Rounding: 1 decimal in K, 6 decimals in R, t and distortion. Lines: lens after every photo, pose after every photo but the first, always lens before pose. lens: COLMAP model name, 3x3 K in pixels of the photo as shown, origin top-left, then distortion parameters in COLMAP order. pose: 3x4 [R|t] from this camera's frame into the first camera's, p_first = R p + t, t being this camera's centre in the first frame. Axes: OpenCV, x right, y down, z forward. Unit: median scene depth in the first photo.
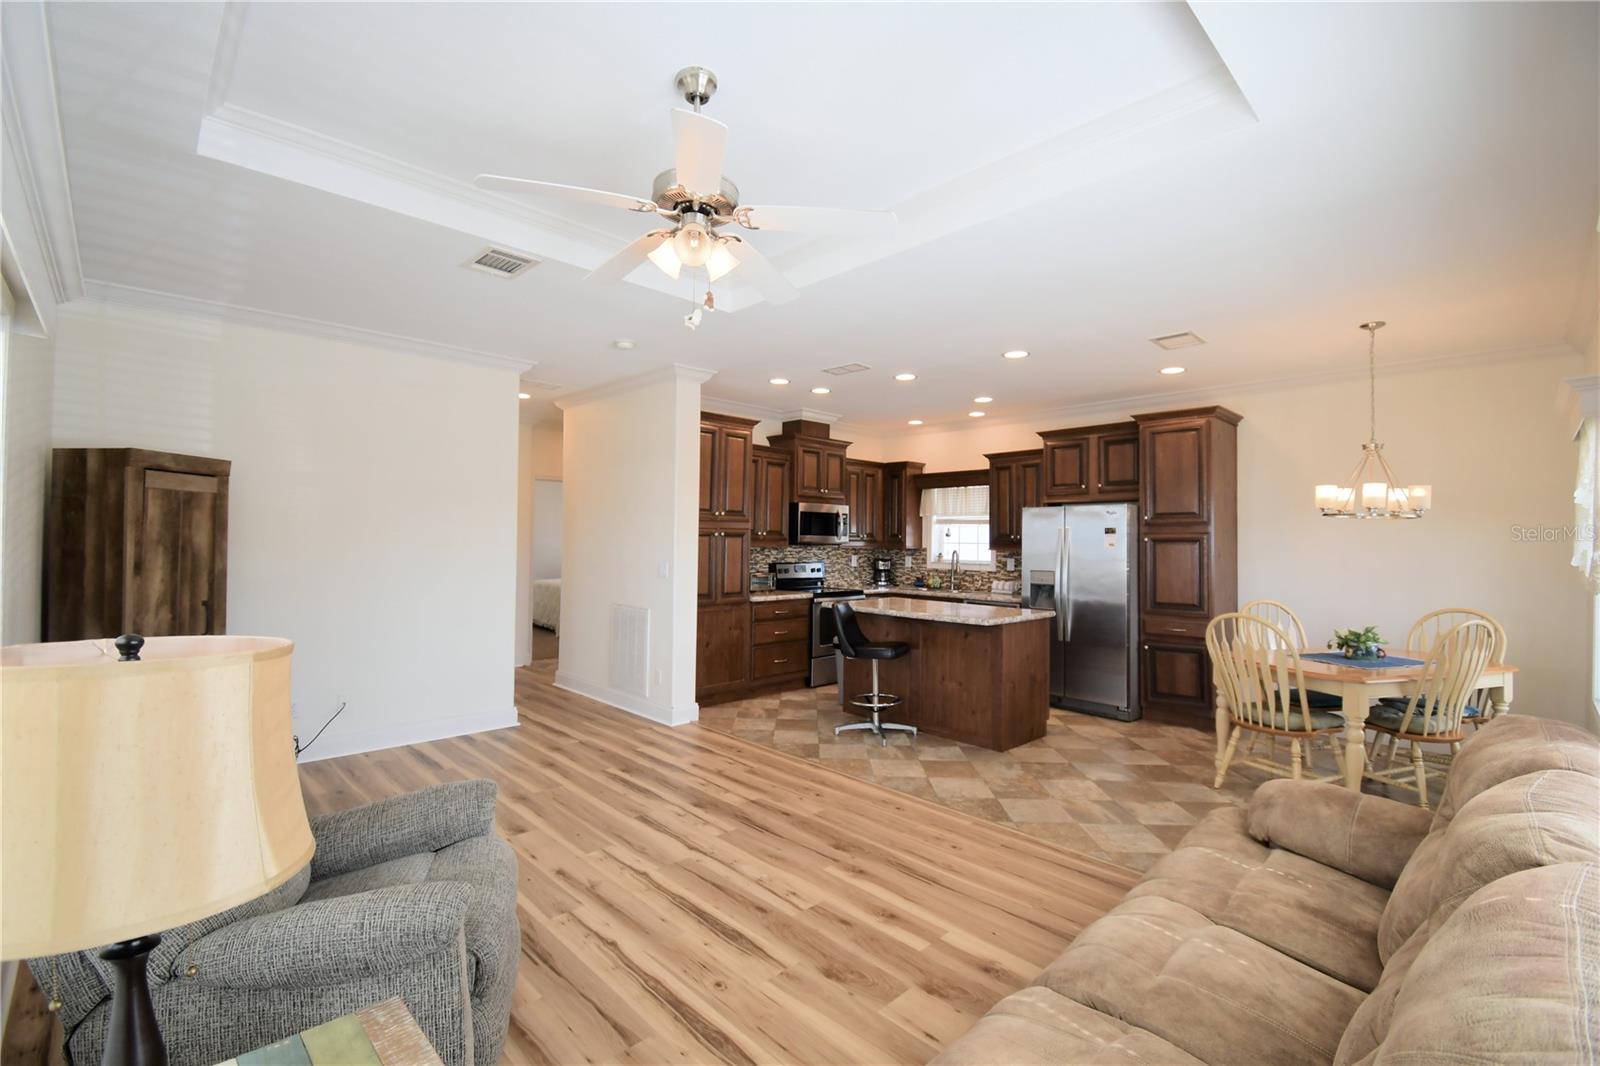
lens RADIAL K [[698.1, 0, 791.0], [0, 698.1, 532.3], [0, 0, 1]] dist [0.011289, -0.019202]
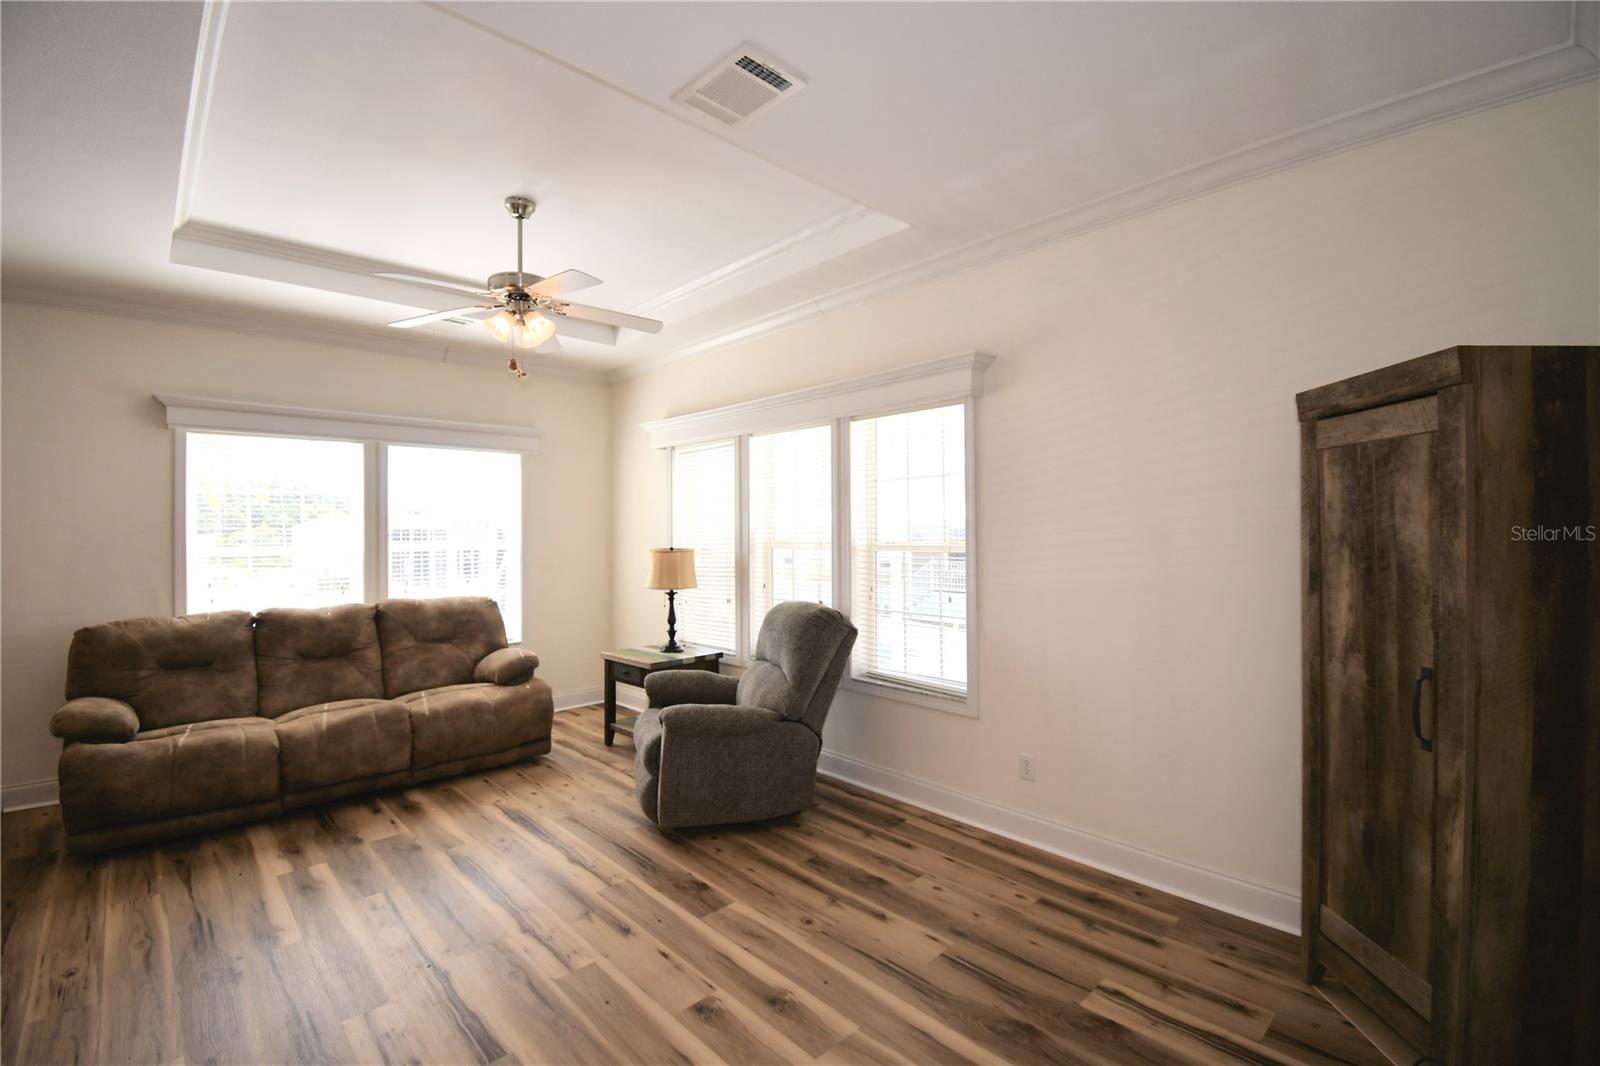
lens RADIAL K [[698.1, 0, 796.2], [0, 698.1, 530.7], [0, 0, 1]] dist [0.011289, -0.019202]
pose [[-0.999992, -0.003254, 0.002394, -0.351539], [-0.003281, 0.999927, -0.011658, 0.011473], [-0.002355, -0.011666, -0.999929, 1.209962]]
